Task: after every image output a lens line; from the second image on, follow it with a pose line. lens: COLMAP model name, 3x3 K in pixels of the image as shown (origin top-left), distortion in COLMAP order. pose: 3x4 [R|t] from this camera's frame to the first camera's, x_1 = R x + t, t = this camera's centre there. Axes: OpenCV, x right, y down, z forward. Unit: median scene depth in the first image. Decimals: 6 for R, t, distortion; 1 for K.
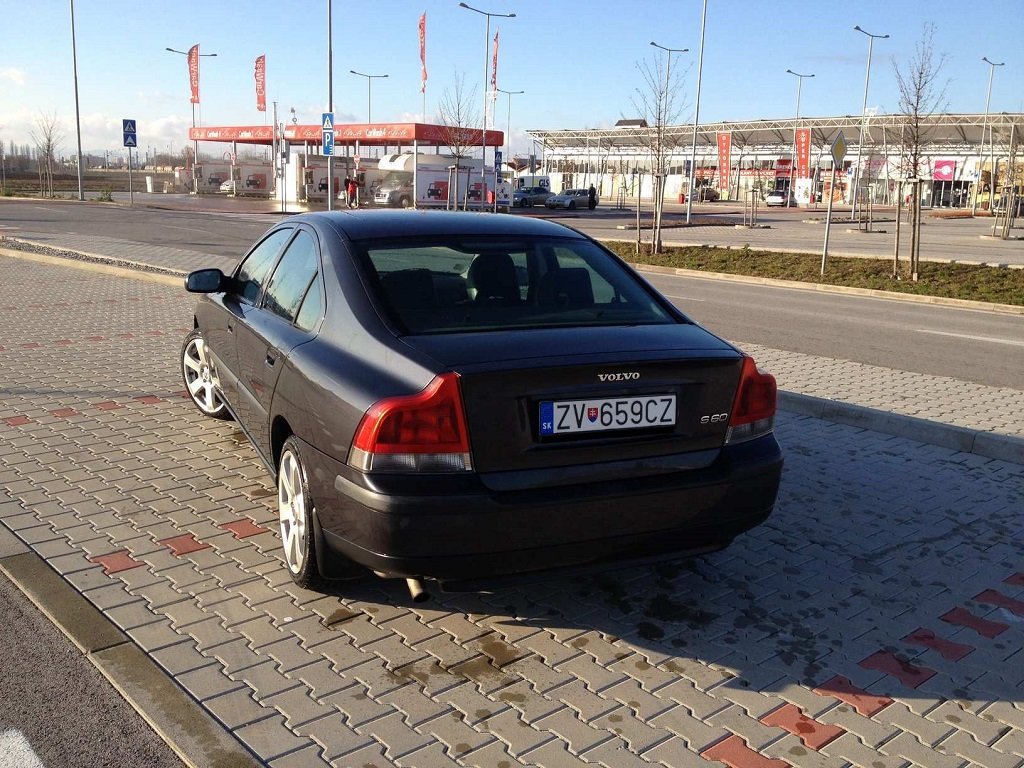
lens RADIAL K [[979.8, 0, 512.0], [0, 979.8, 384.0], [0, 0, 1]] dist [0.132401, -0.318314]
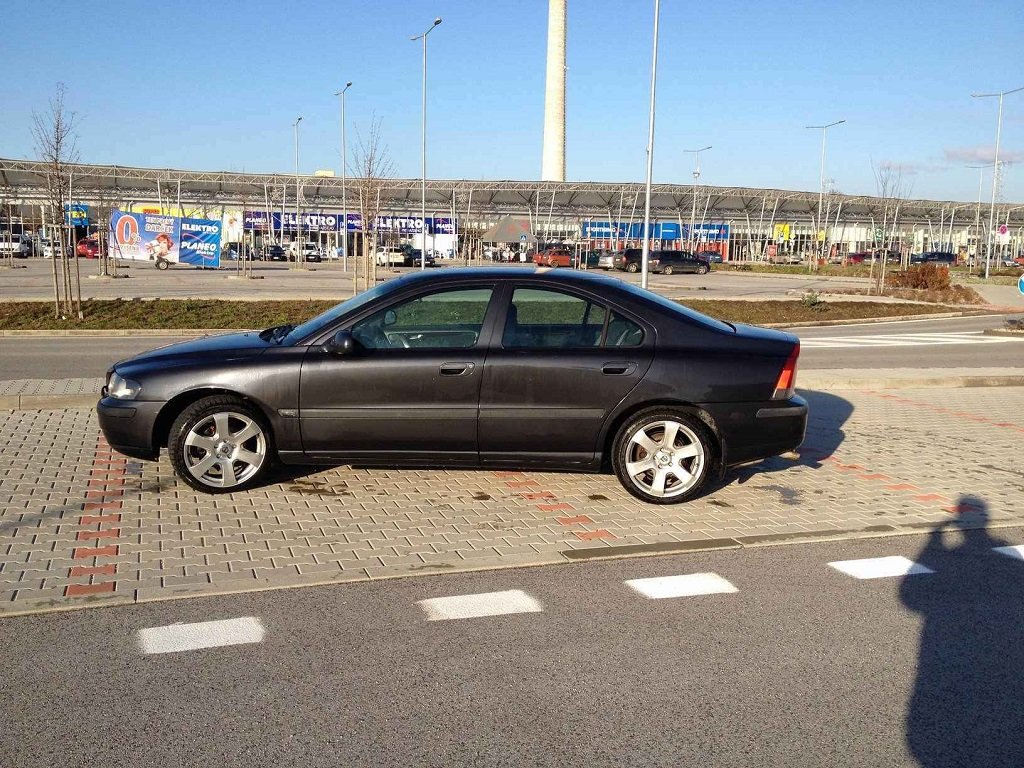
lens RADIAL K [[979.8, 0, 512.0], [0, 979.8, 384.0], [0, 0, 1]] dist [0.132401, -0.318314]
pose [[0.384624, -0.141433, 0.912174, -1.850836], [0.173665, 0.981633, 0.078976, -0.165037], [-0.906590, 0.128037, 0.402121, 0.613567]]
